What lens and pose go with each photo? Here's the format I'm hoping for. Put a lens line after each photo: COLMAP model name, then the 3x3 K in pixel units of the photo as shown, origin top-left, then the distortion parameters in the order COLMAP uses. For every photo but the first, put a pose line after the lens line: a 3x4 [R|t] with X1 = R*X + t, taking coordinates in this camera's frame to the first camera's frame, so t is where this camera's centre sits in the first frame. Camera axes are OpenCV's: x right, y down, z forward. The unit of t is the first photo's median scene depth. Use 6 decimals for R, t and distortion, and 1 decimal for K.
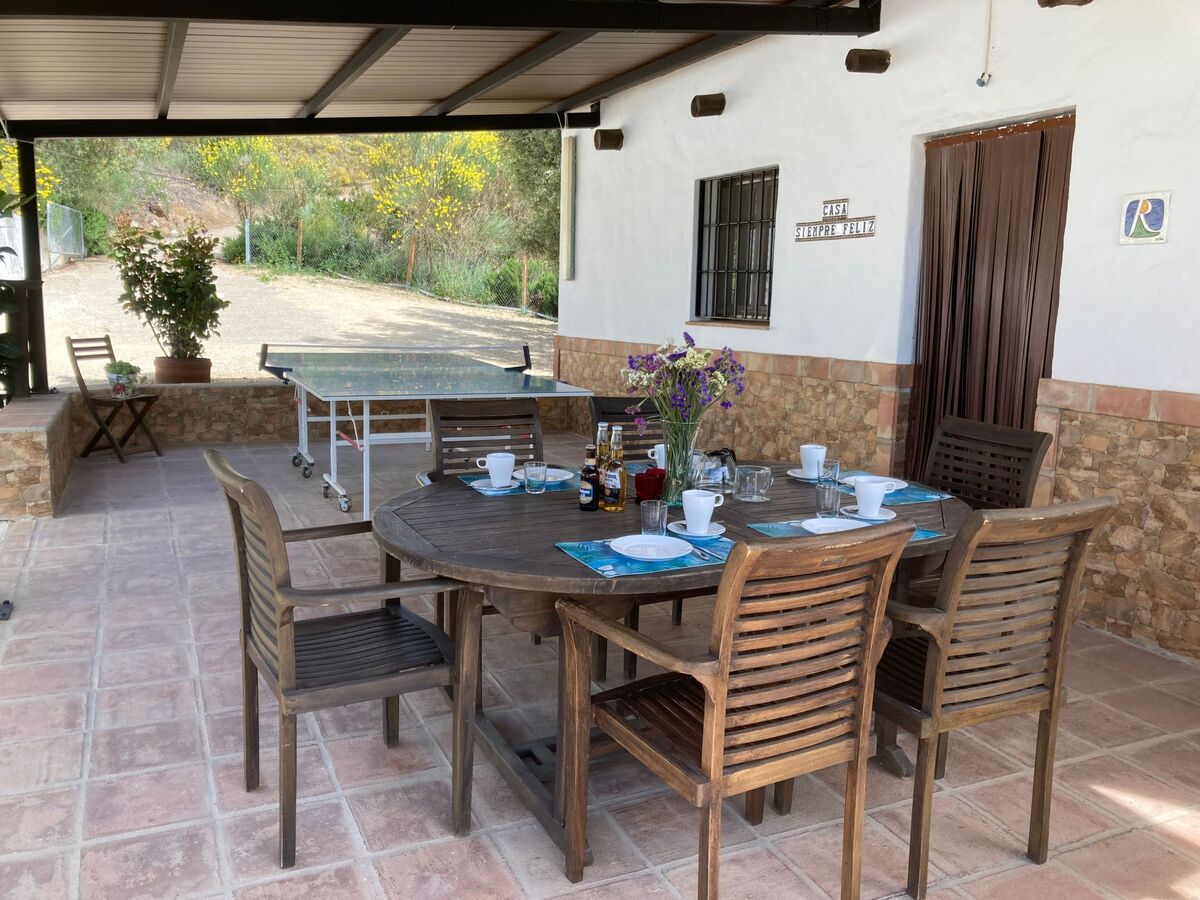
lens RADIAL K [[1048.3, 0, 600.0], [0, 1048.3, 450.0], [0, 0, 1]] dist [0.085767, -0.002220]
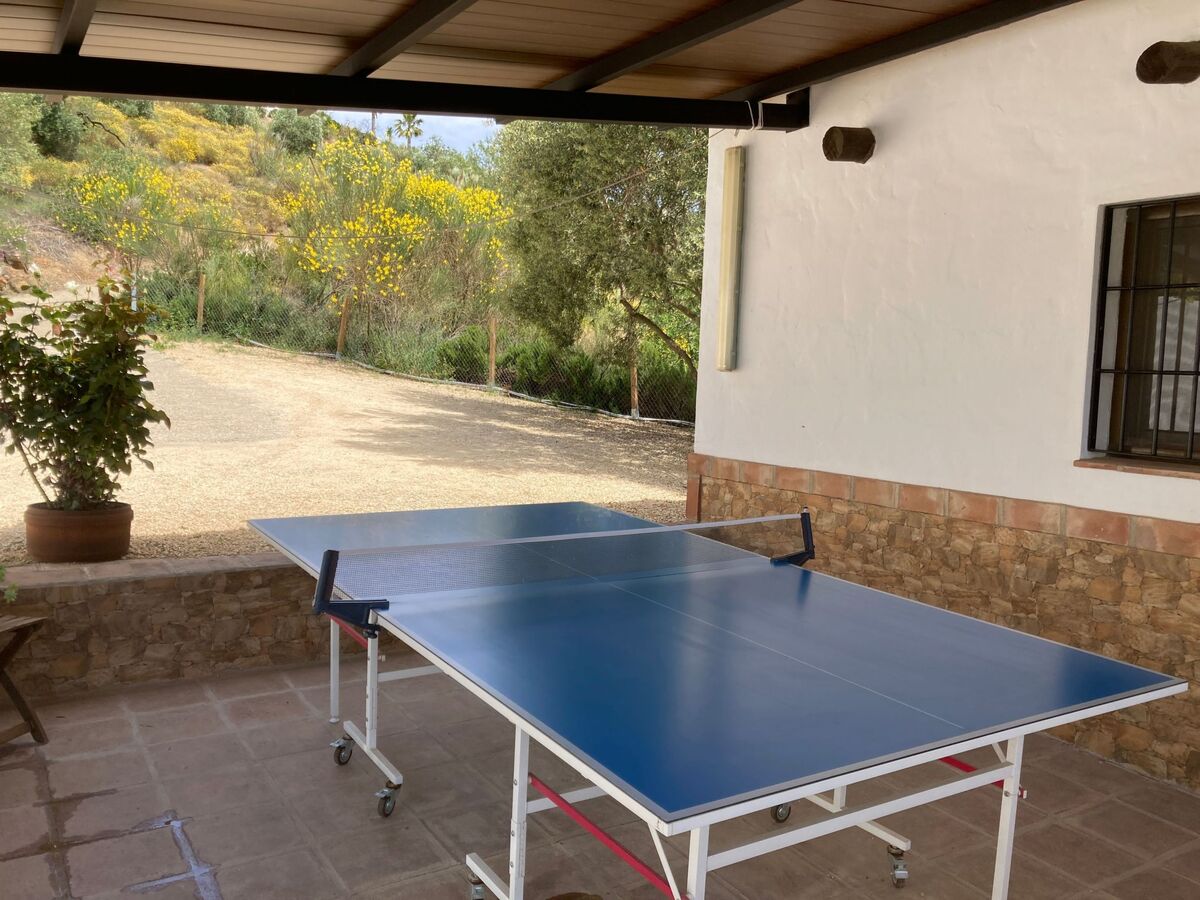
lens RADIAL K [[991.4, 0, 600.0], [0, 991.4, 450.0], [0, 0, 1]] dist [-0.000409, 0.093108]
pose [[0.989522, -0.004155, 0.144322, -0.208645], [0.011407, 0.998711, -0.049455, -0.092835], [-0.143930, 0.050583, 0.988294, 0.463480]]
